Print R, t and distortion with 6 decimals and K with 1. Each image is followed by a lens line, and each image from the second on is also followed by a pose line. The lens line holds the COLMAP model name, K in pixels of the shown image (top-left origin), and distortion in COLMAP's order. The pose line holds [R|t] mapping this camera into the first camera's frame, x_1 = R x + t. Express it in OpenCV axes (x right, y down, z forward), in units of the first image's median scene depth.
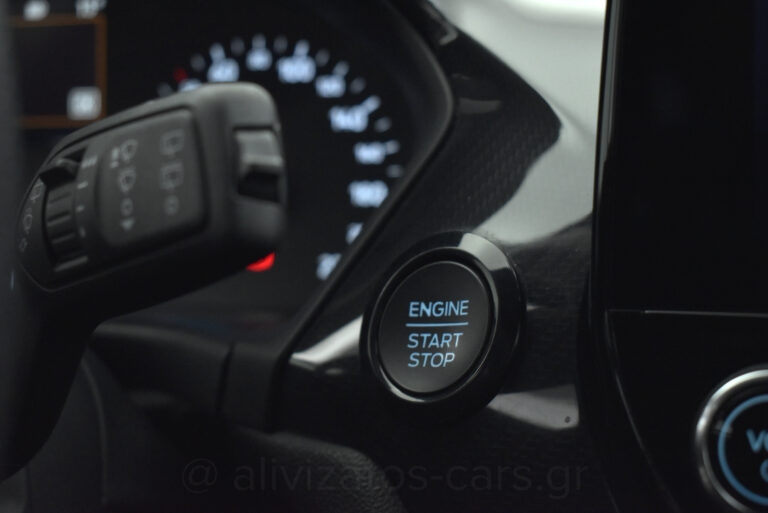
lens RADIAL K [[1353.9, 0, 384.0], [0, 1353.9, 256.5], [0, 0, 1]] dist [0.001939, -0.008148]
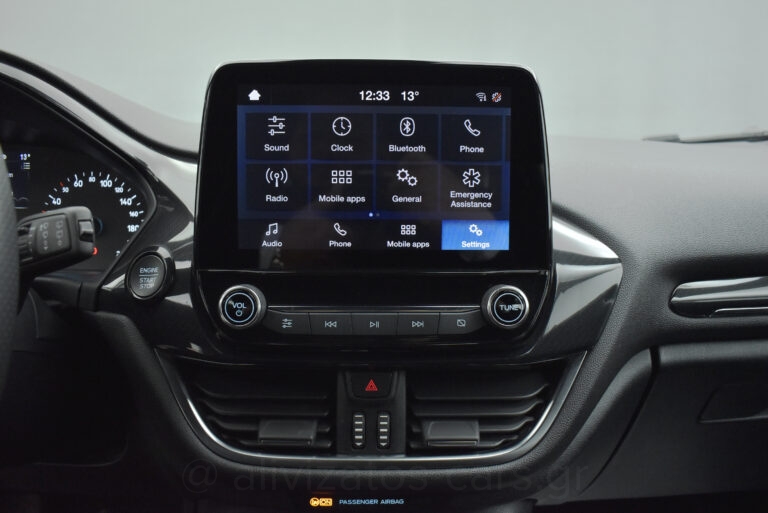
lens RADIAL K [[589.4, 0, 384.0], [0, 589.4, 256.5], [0, 0, 1]] dist [-0.090354, -0.002069]
pose [[0.934540, -0.014912, 0.355545, 0.082784], [0.004923, 0.999568, 0.028983, -0.036078], [-0.355823, -0.025336, 0.934210, -0.564835]]
